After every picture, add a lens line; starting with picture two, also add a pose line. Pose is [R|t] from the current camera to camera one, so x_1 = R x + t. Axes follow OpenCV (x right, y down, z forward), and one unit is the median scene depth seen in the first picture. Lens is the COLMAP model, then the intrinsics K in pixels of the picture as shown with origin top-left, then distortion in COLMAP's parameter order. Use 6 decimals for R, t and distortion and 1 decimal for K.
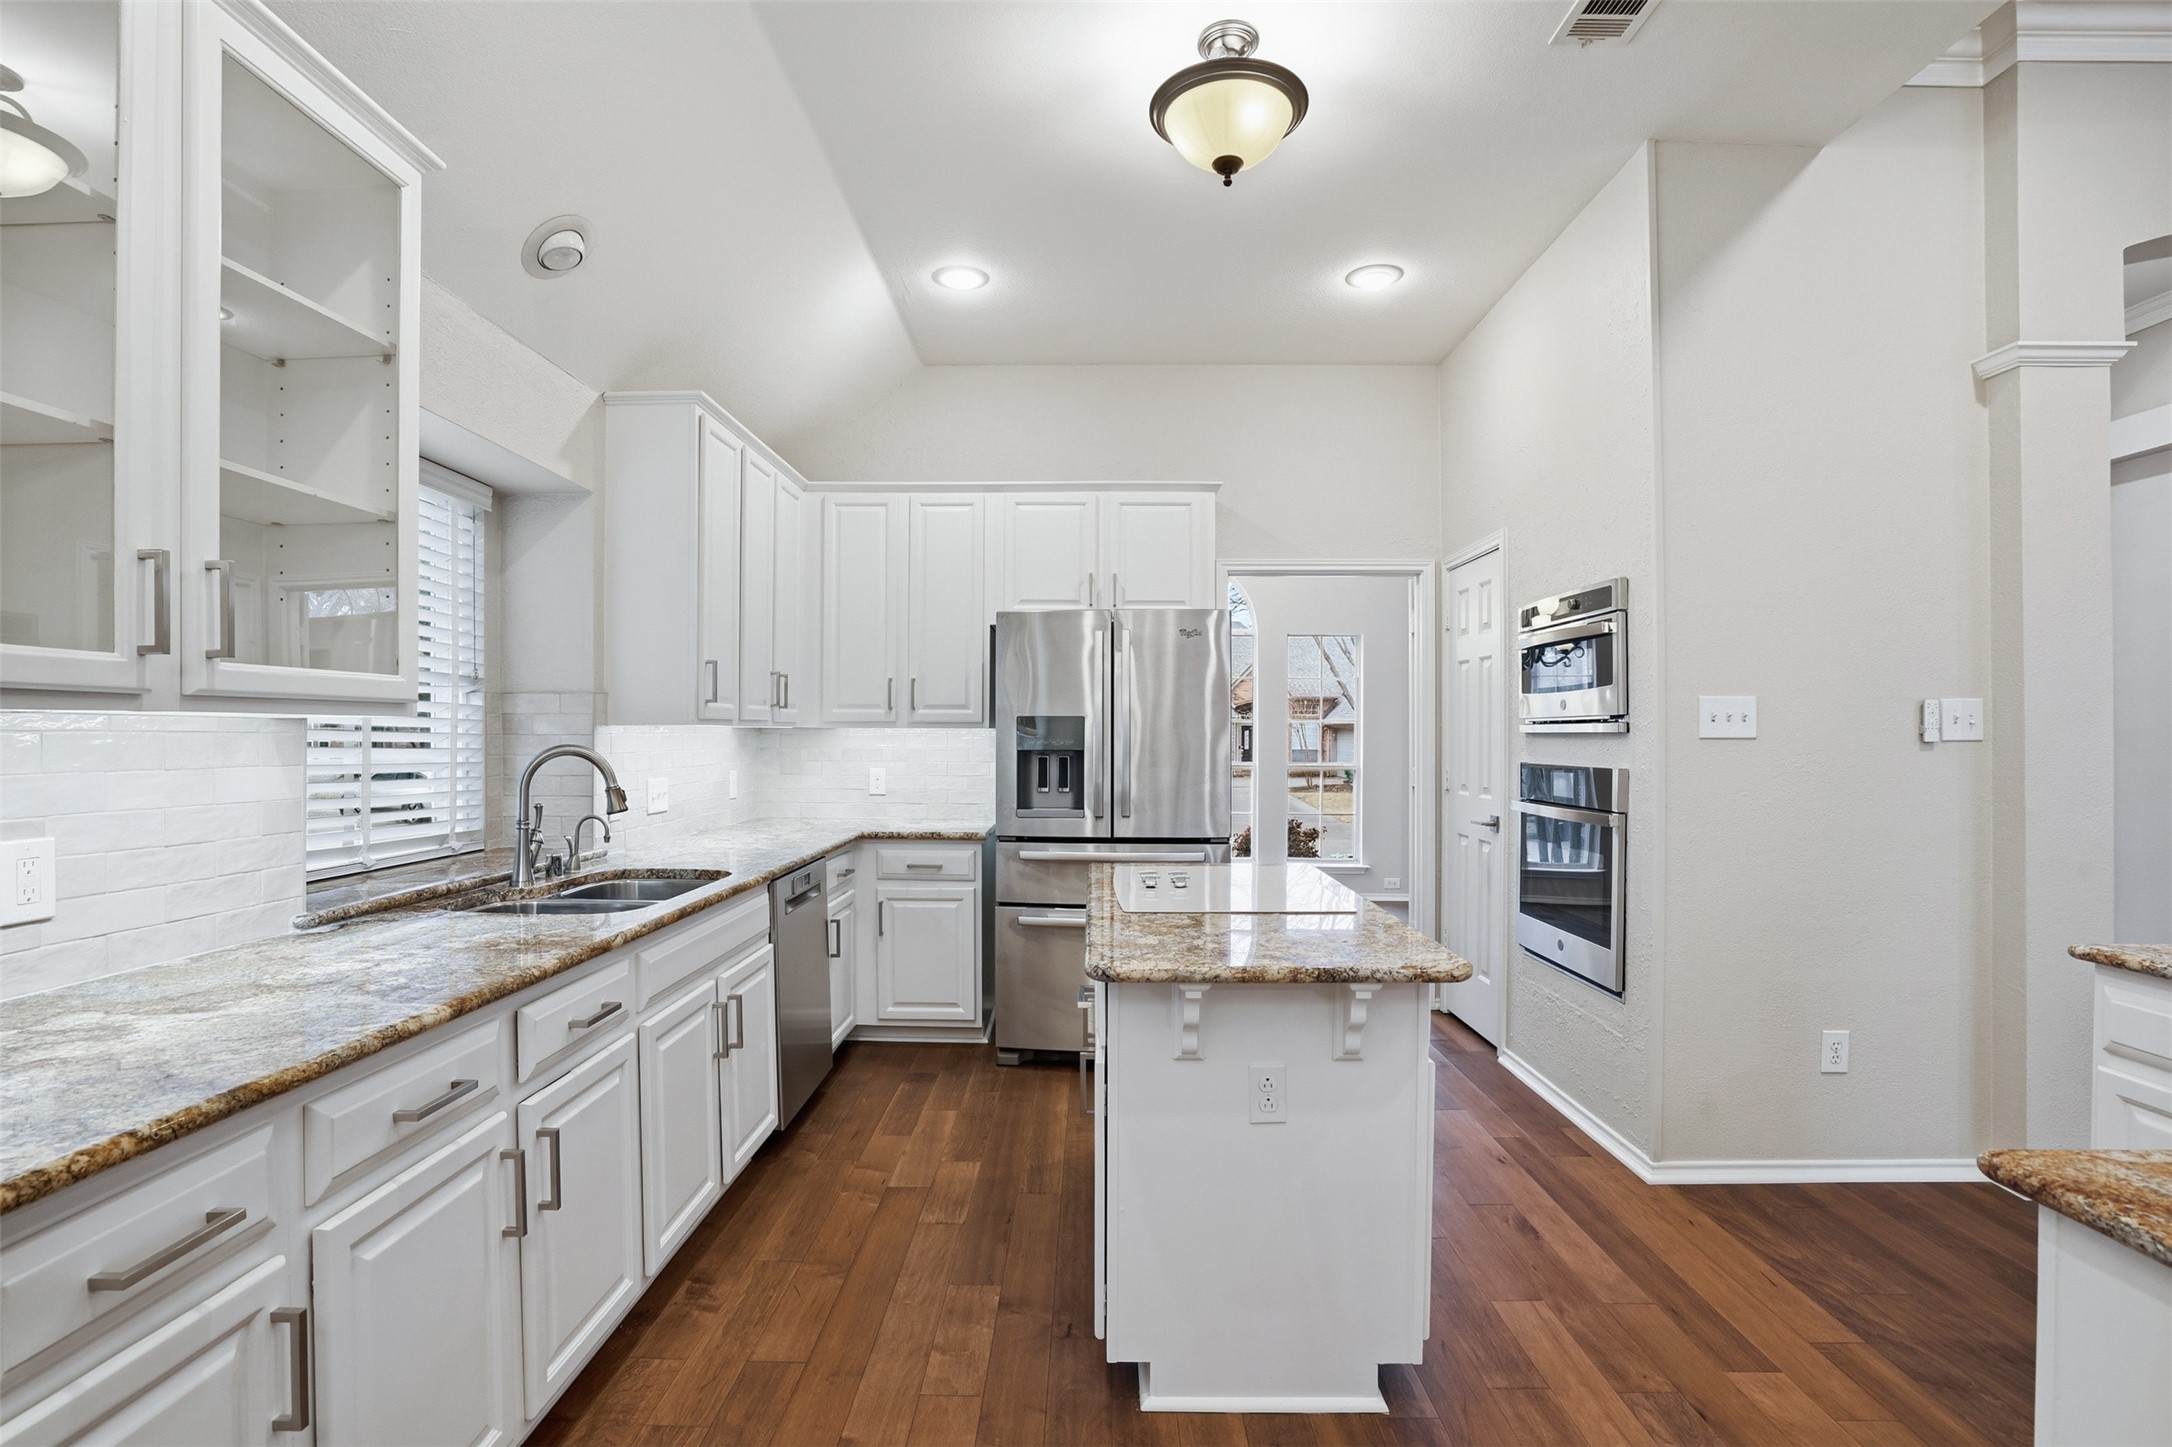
lens RADIAL K [[1004.5, 0, 1073.4], [0, 1004.5, 735.3], [0, 0, 1]] dist [-0.066784, 0.028238]
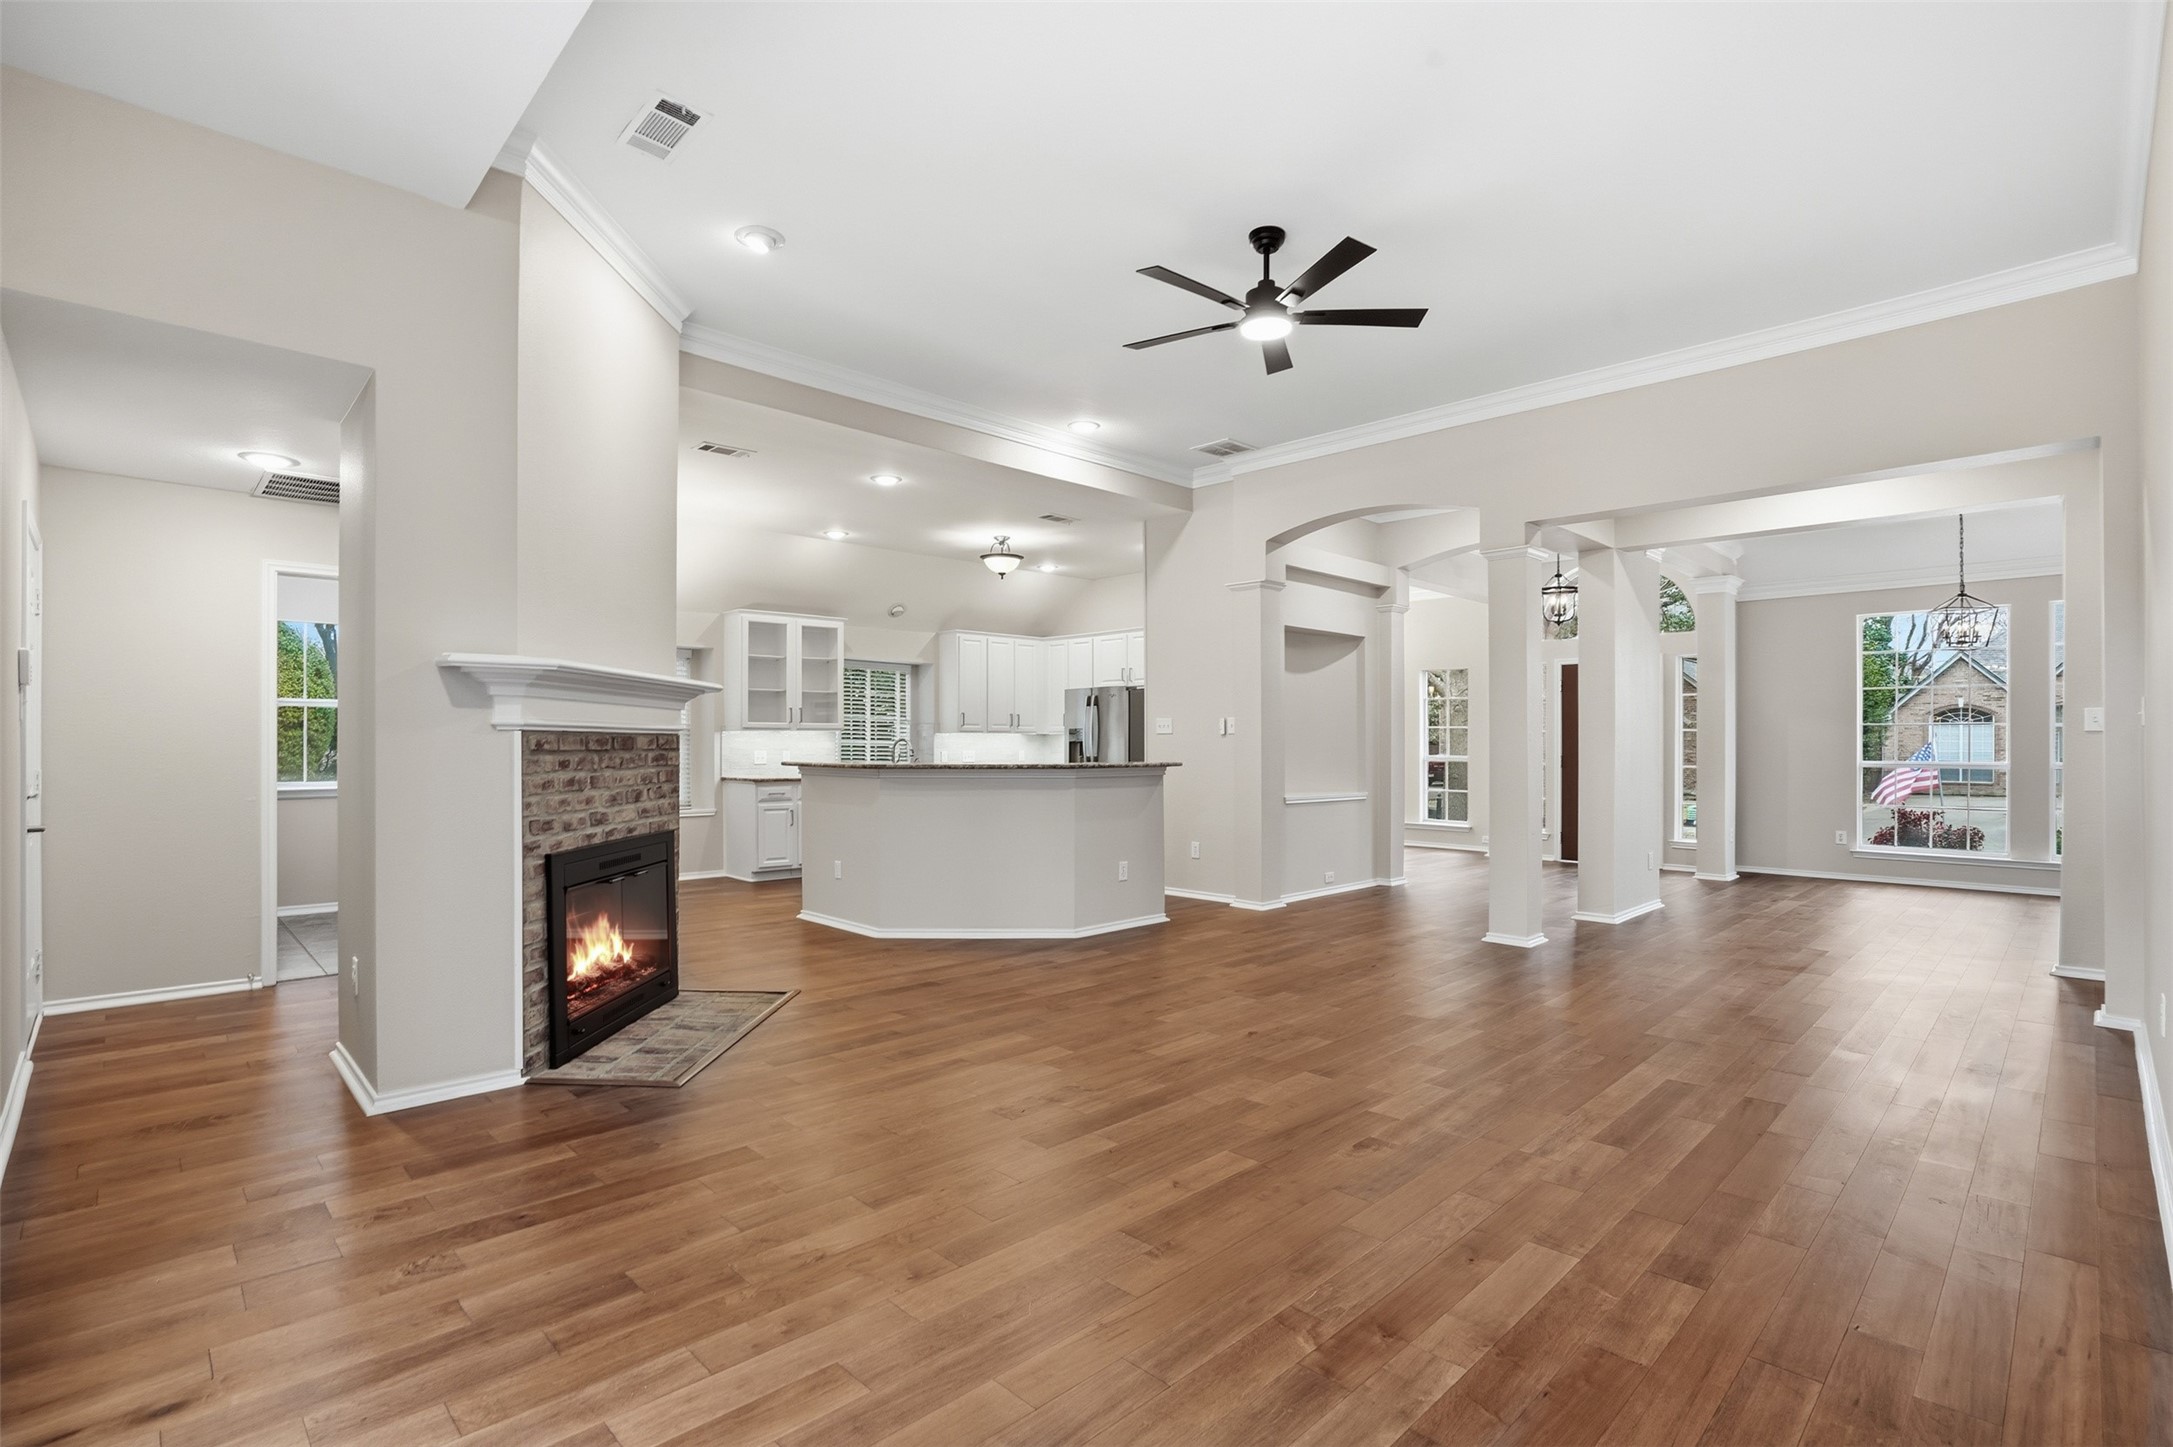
lens RADIAL K [[1005.0, 0, 1073.9], [0, 1005.0, 735.3], [0, 0, 1]] dist [-0.066784, 0.028238]
pose [[0.708969, -0.009225, -0.705179, 2.347405], [-0.001175, 0.999898, -0.014262, 0.044950], [0.705239, 0.010940, 0.708885, -1.121607]]
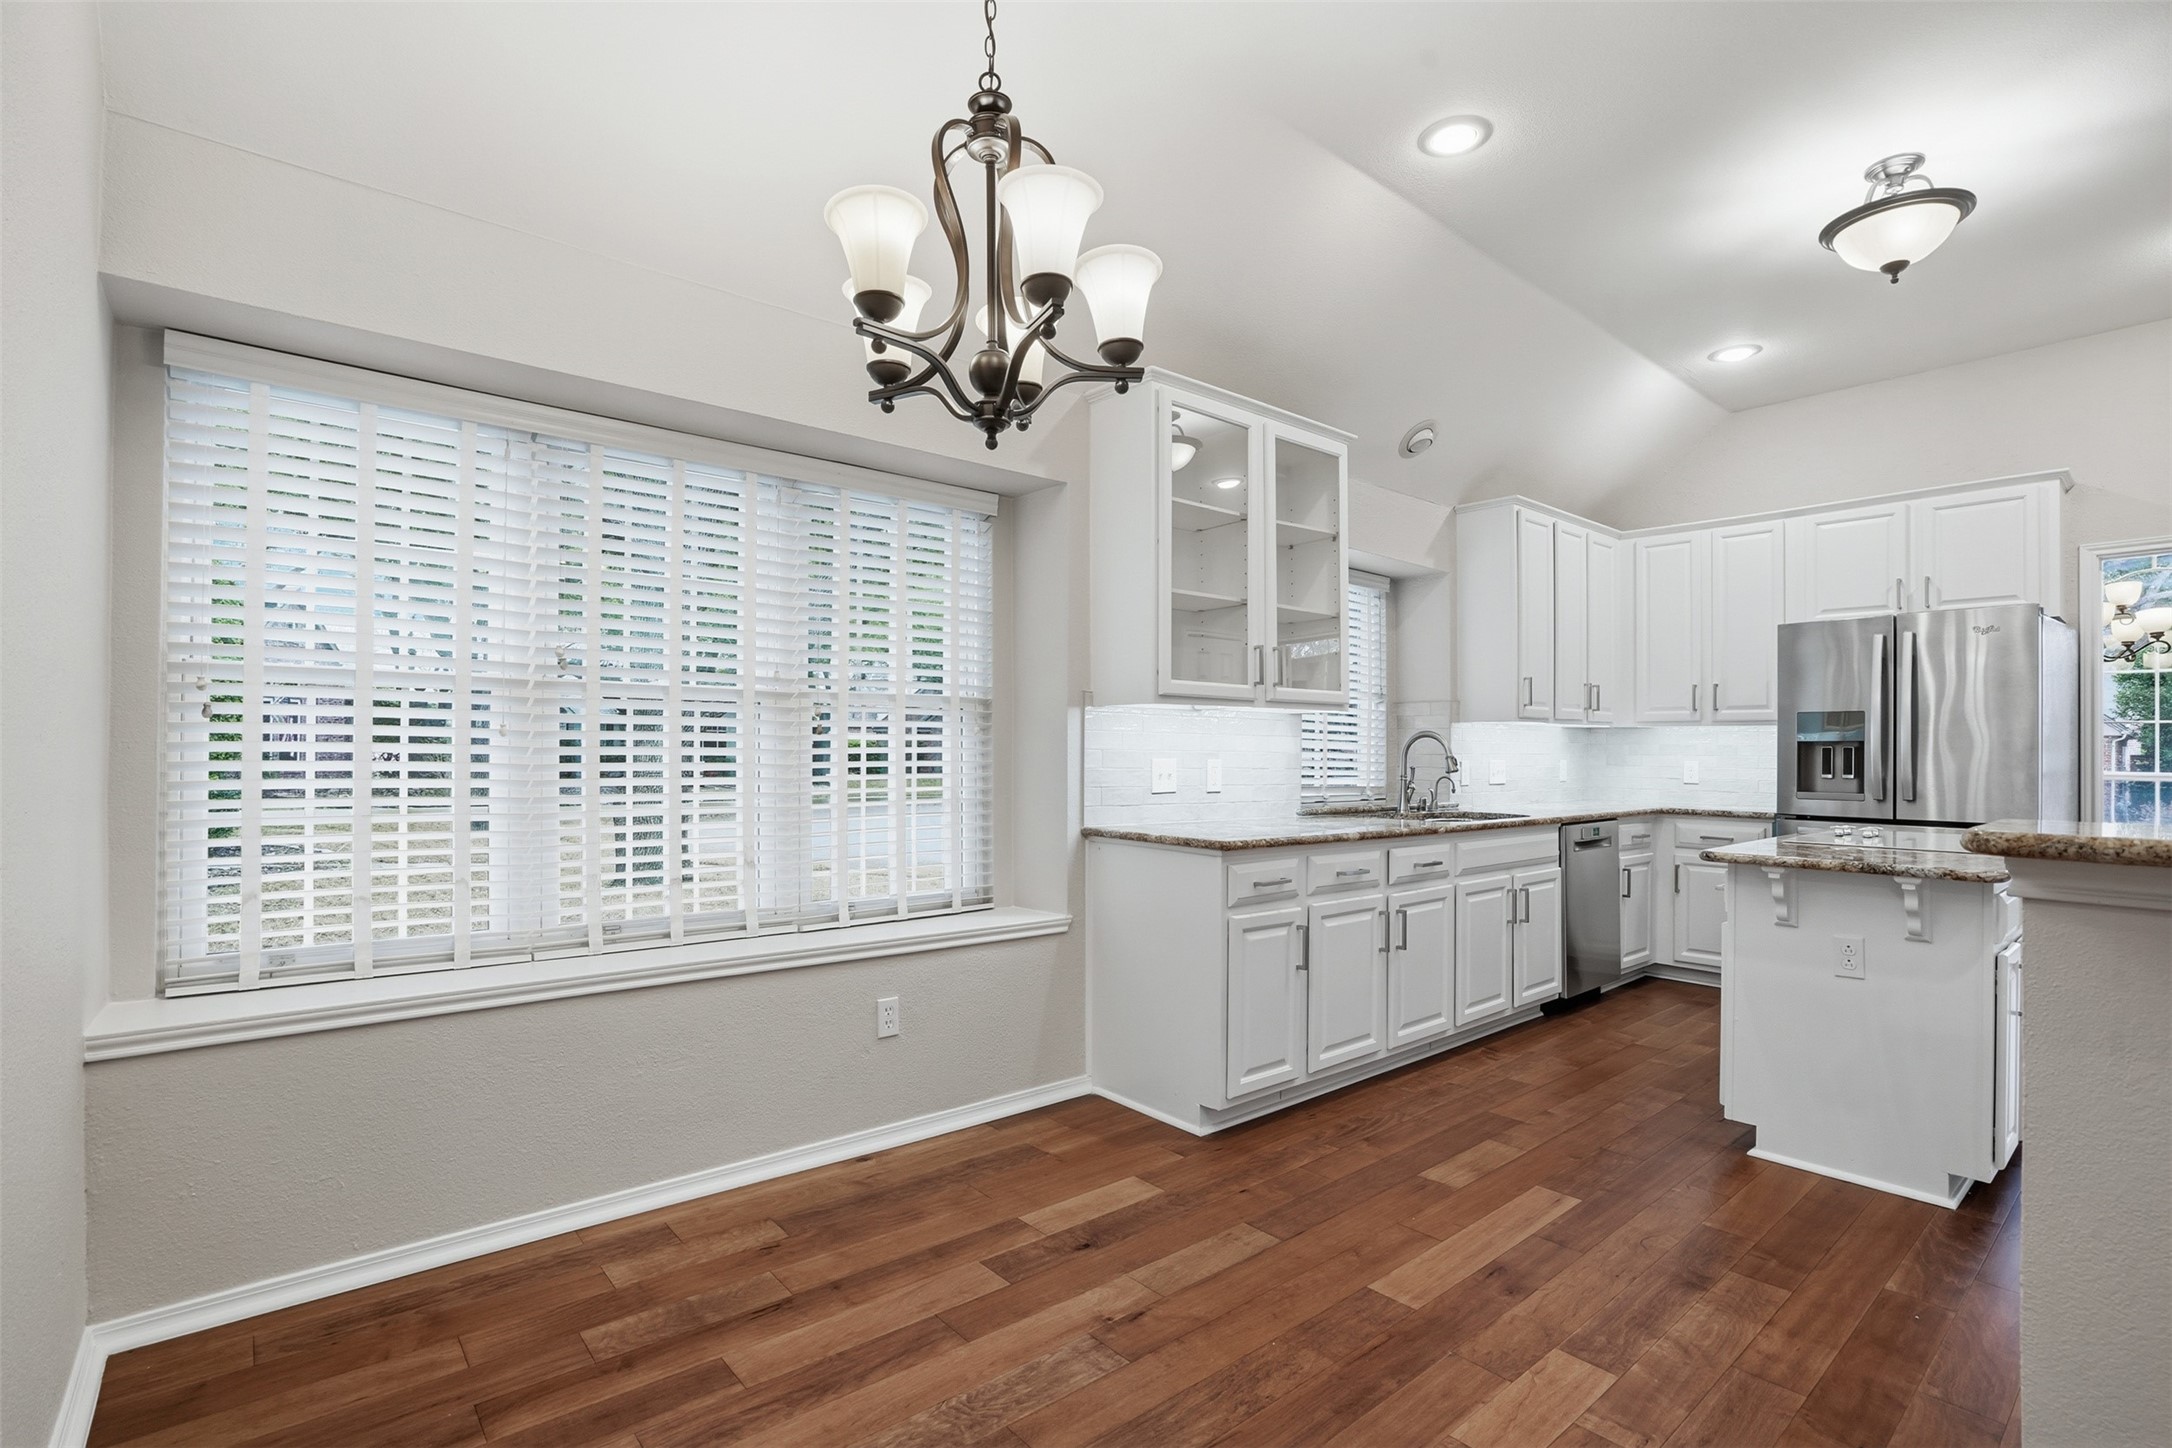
lens RADIAL K [[1004.5, 0, 1073.4], [0, 1004.5, 735.8], [0, 0, 1]] dist [-0.066784, 0.028238]
pose [[0.649738, -0.006531, -0.760130, 0.335362], [-0.008441, 0.999839, -0.015805, 0.043148], [0.760111, 0.016685, 0.649578, -0.489033]]
